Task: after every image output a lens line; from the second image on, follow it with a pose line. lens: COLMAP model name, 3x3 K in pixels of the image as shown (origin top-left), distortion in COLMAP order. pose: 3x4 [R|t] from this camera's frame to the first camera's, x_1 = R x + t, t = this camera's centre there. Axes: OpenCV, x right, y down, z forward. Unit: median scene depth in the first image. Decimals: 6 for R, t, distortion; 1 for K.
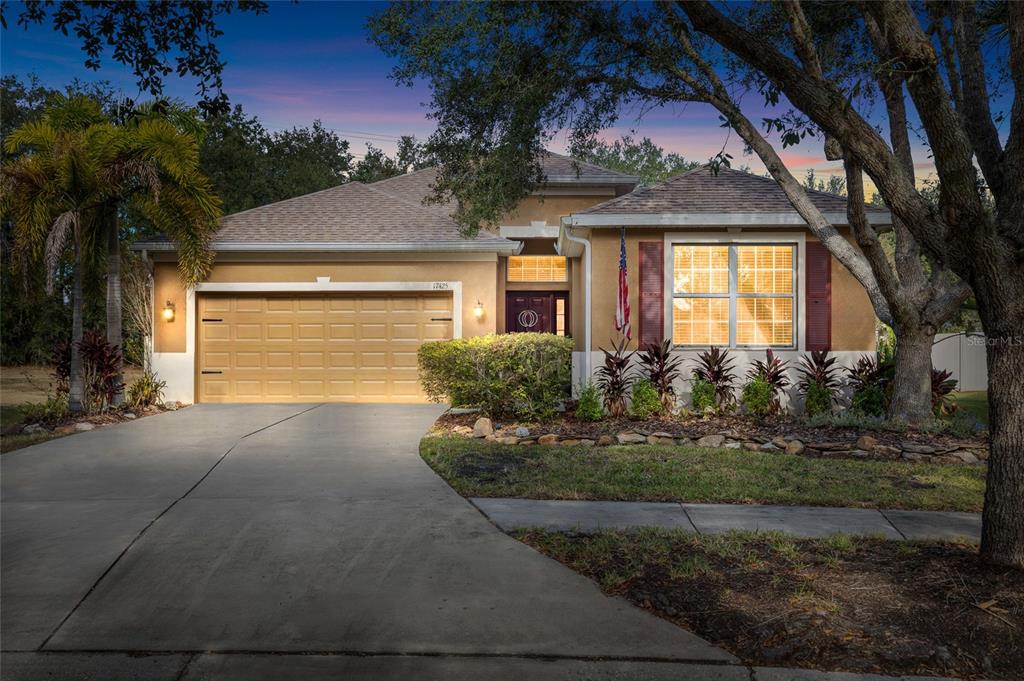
lens RADIAL K [[1023.2, 0, 512.2], [0, 1023.2, 340.9], [0, 0, 1]] dist [-0.002183, 0.000000]
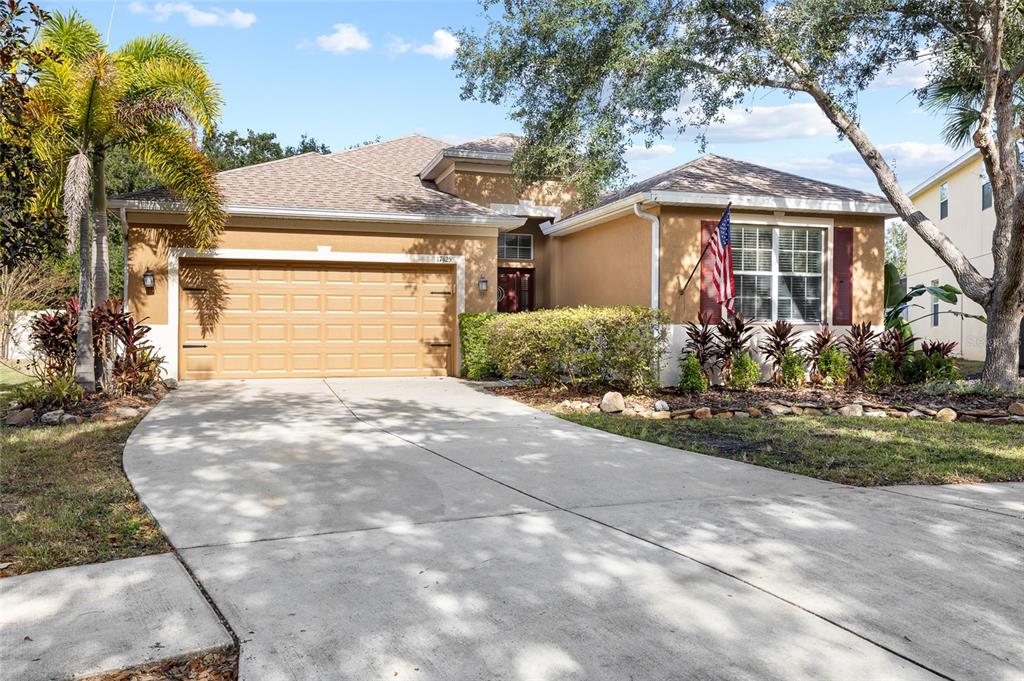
lens RADIAL K [[844.7, 0, 511.6], [0, 844.7, 340.2], [0, 0, 1]] dist [0.005476, 0.000524]
pose [[0.945314, -0.000939, 0.326159, -0.339582], [-0.007381, 0.999678, 0.024269, 0.006061], [-0.326077, -0.025349, 0.945003, 0.239264]]
